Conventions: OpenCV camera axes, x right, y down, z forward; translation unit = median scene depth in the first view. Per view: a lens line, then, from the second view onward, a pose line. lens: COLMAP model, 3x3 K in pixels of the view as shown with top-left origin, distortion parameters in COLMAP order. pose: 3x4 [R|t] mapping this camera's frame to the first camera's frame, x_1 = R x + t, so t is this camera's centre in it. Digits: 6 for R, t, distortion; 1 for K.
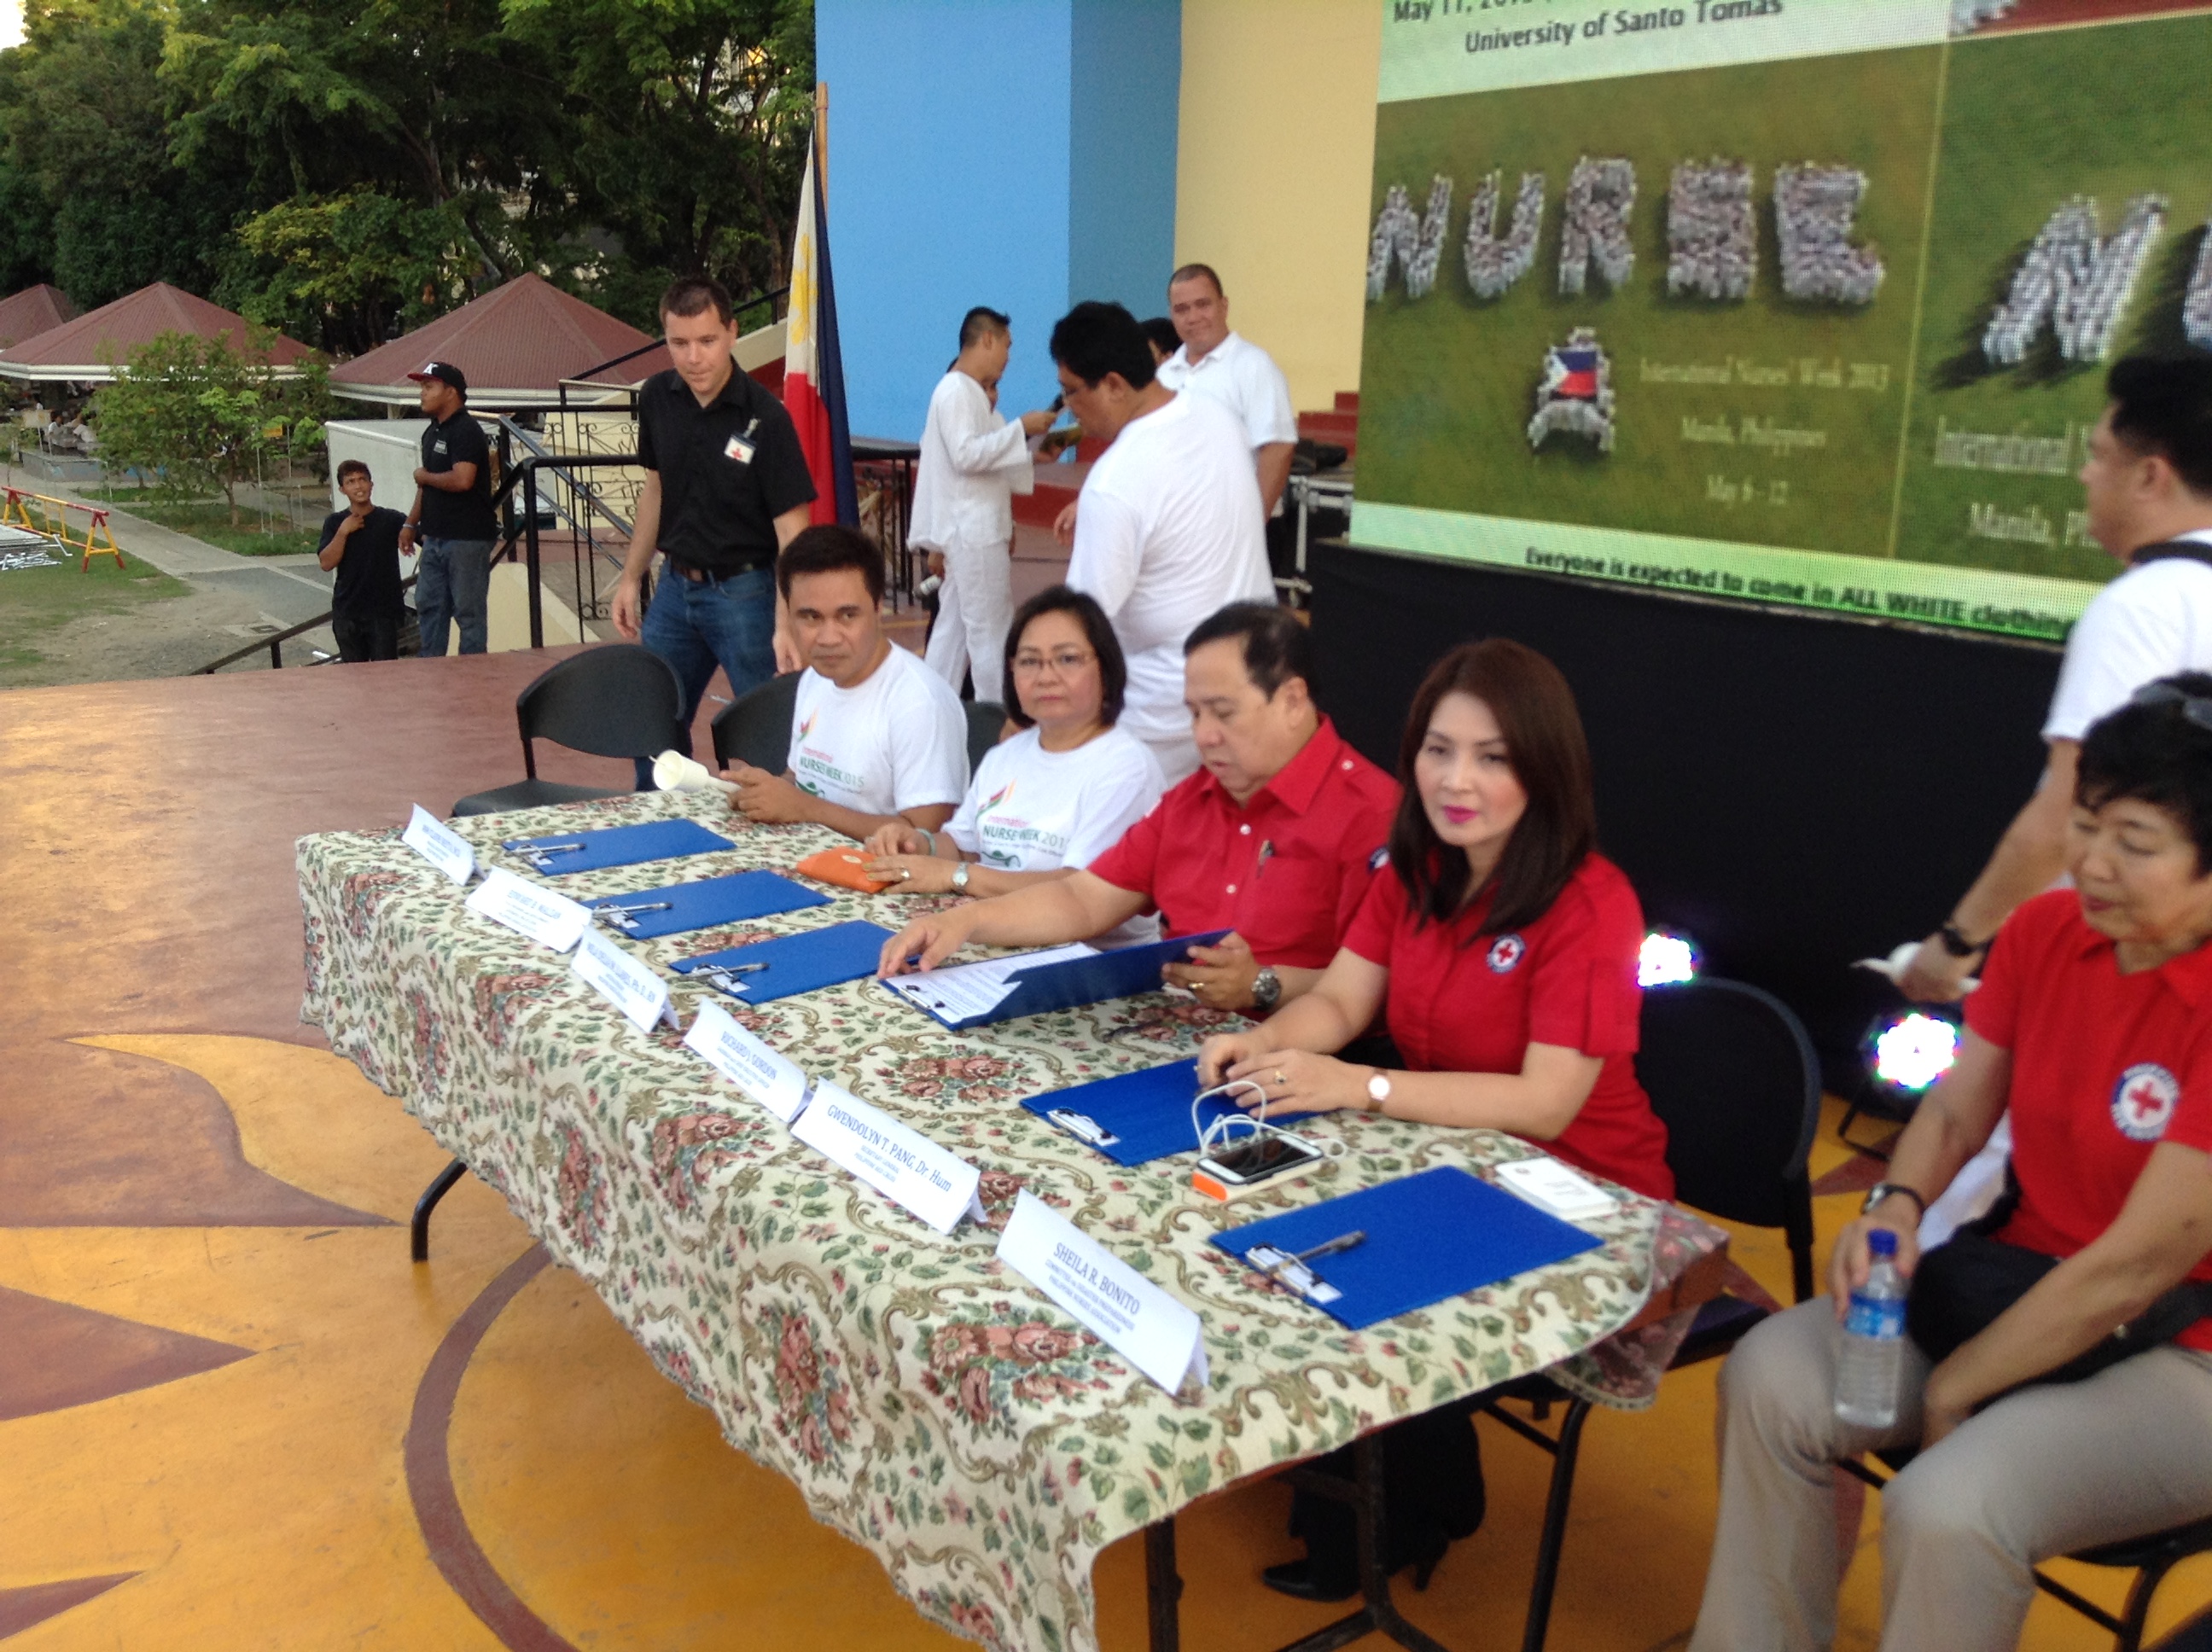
lens RADIAL K [[2121.4, 0, 1101.4], [0, 2121.4, 841.1], [0, 0, 1]] dist [-0.019280, 0.000000]
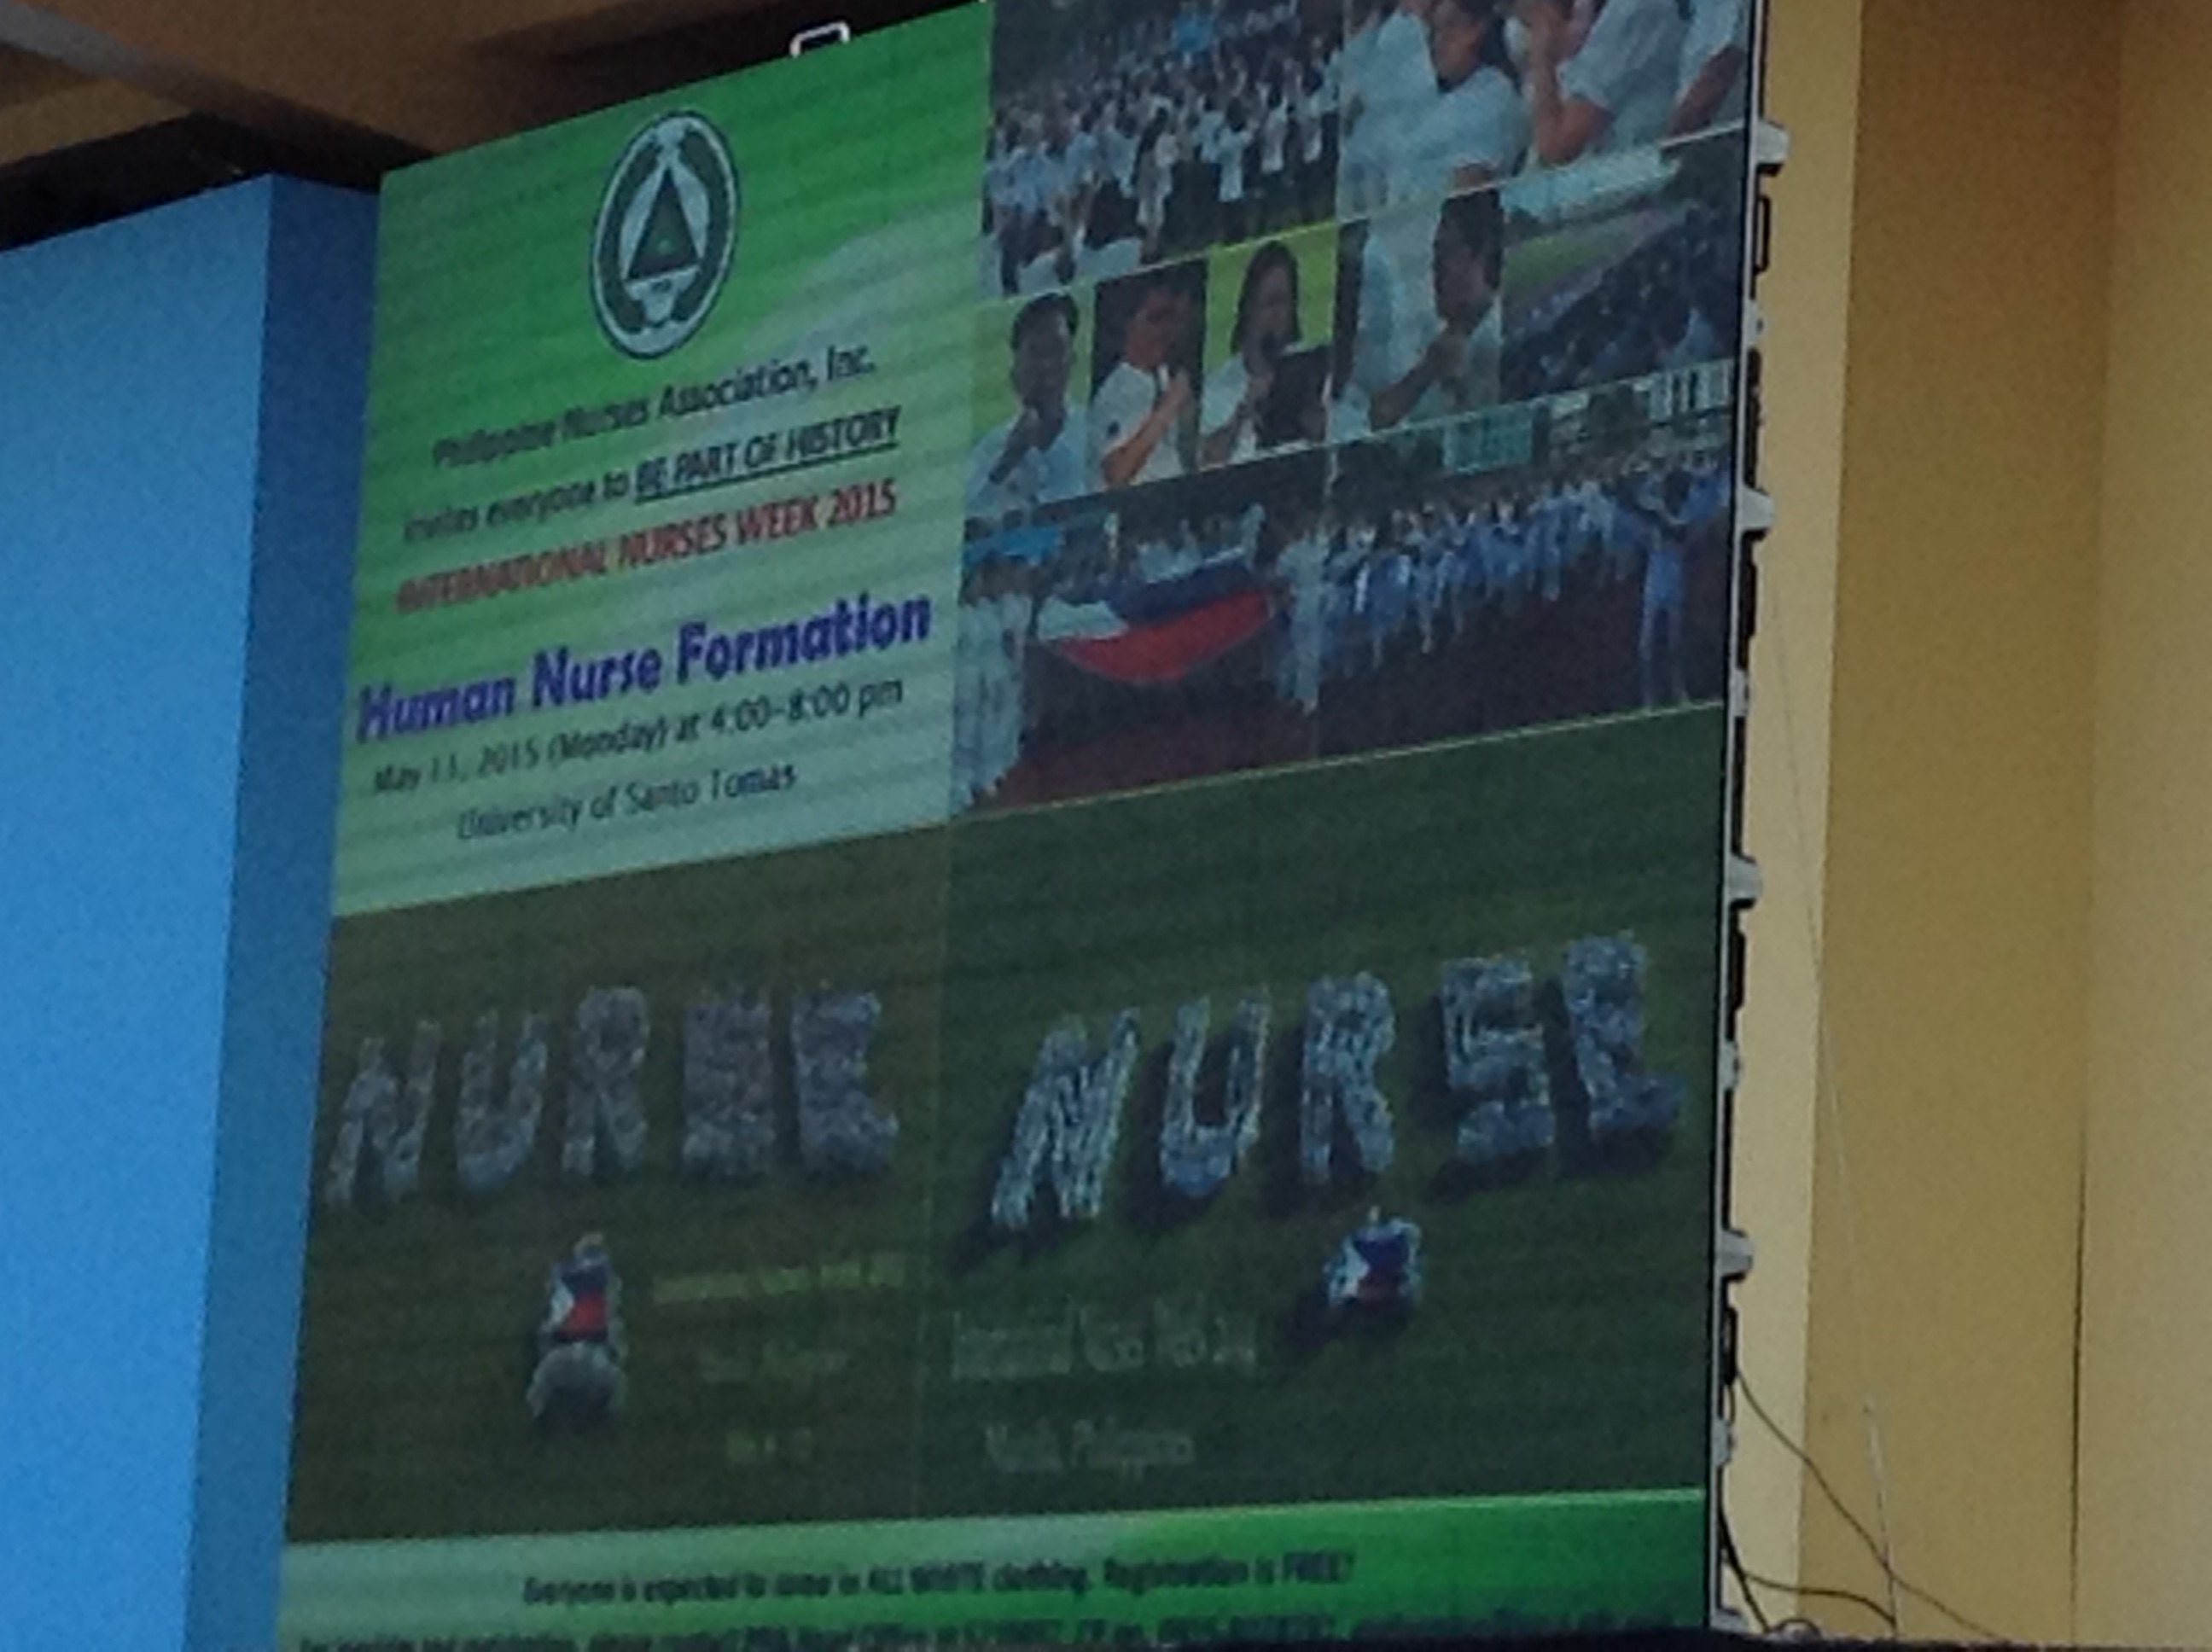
lens RADIAL K [[8554.0, 0, 1105.6], [0, 8554.0, 826.3], [0, 0, 1]] dist [0.030060, 0.000000]
pose [[0.999383, 0.027975, 0.021234, 0.342259], [-0.018149, 0.928969, -0.369711, 0.645557], [-0.030068, 0.369098, 0.928904, -1.581956]]
